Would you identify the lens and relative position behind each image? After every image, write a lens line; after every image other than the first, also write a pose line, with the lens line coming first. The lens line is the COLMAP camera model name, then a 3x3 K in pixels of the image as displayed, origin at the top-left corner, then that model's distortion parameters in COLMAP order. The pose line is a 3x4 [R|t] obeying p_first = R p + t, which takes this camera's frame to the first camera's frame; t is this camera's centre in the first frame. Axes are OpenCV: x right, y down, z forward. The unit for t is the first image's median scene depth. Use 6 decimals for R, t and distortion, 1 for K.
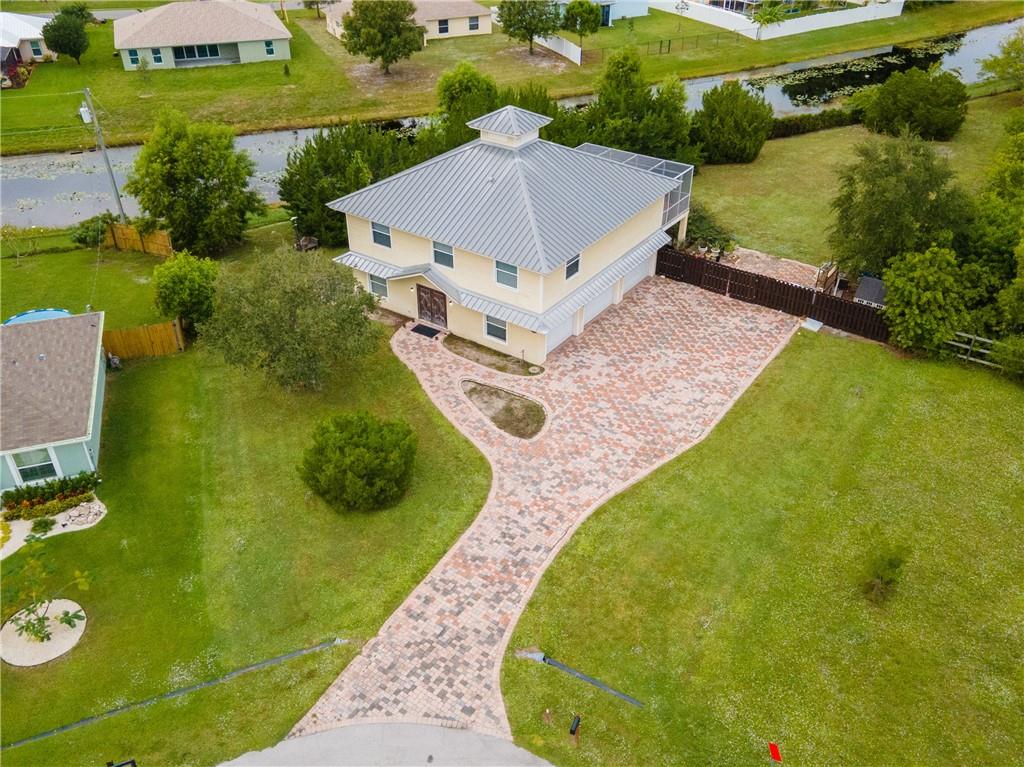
lens RADIAL K [[874.8, 0, 512.0], [0, 874.8, 383.5], [0, 0, 1]] dist [-0.005235, 0.073214]
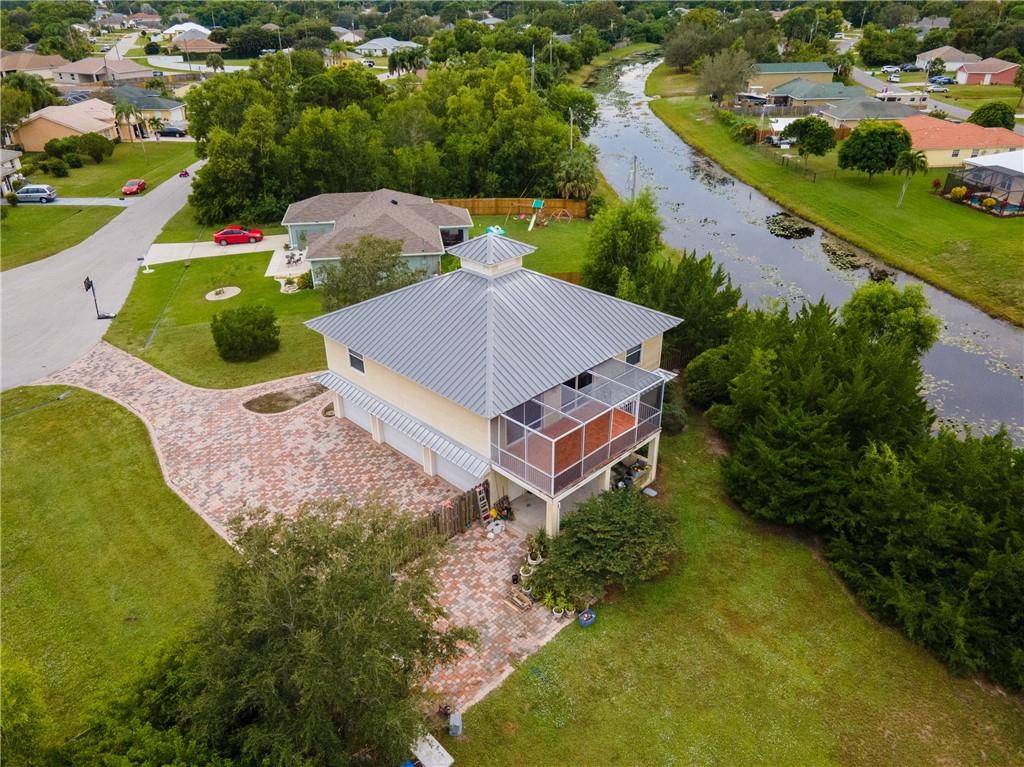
lens RADIAL K [[741.5, 0, 512.0], [0, 741.5, 383.5], [0, 0, 1]] dist [0.004525, 0.042735]
pose [[-0.164242, 0.464122, -0.870411, 0.879277], [-0.549344, 0.689858, 0.471506, -0.681073], [0.819296, 0.555596, 0.141659, 1.133993]]
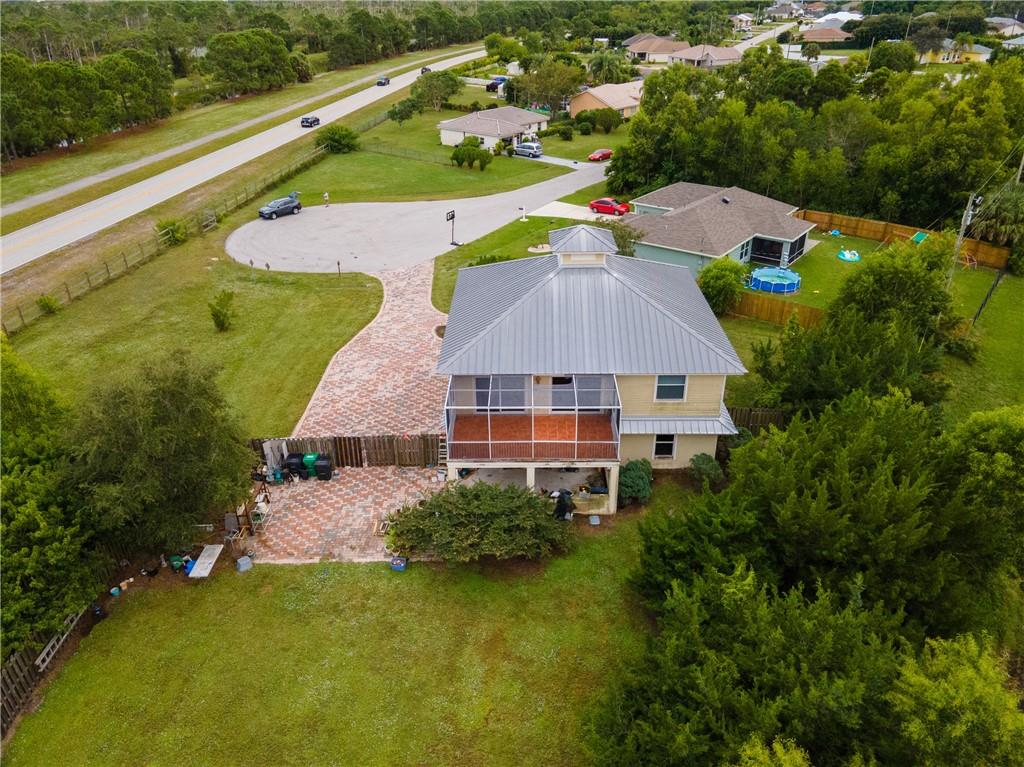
lens RADIAL K [[741.5, 0, 512.0], [0, 741.5, 383.5], [0, 0, 1]] dist [0.004525, 0.042735]
pose [[-0.820581, 0.279955, -0.498269, 0.611755], [-0.310636, 0.513335, 0.799996, -0.970087], [0.479741, 0.811241, -0.334269, 1.551125]]
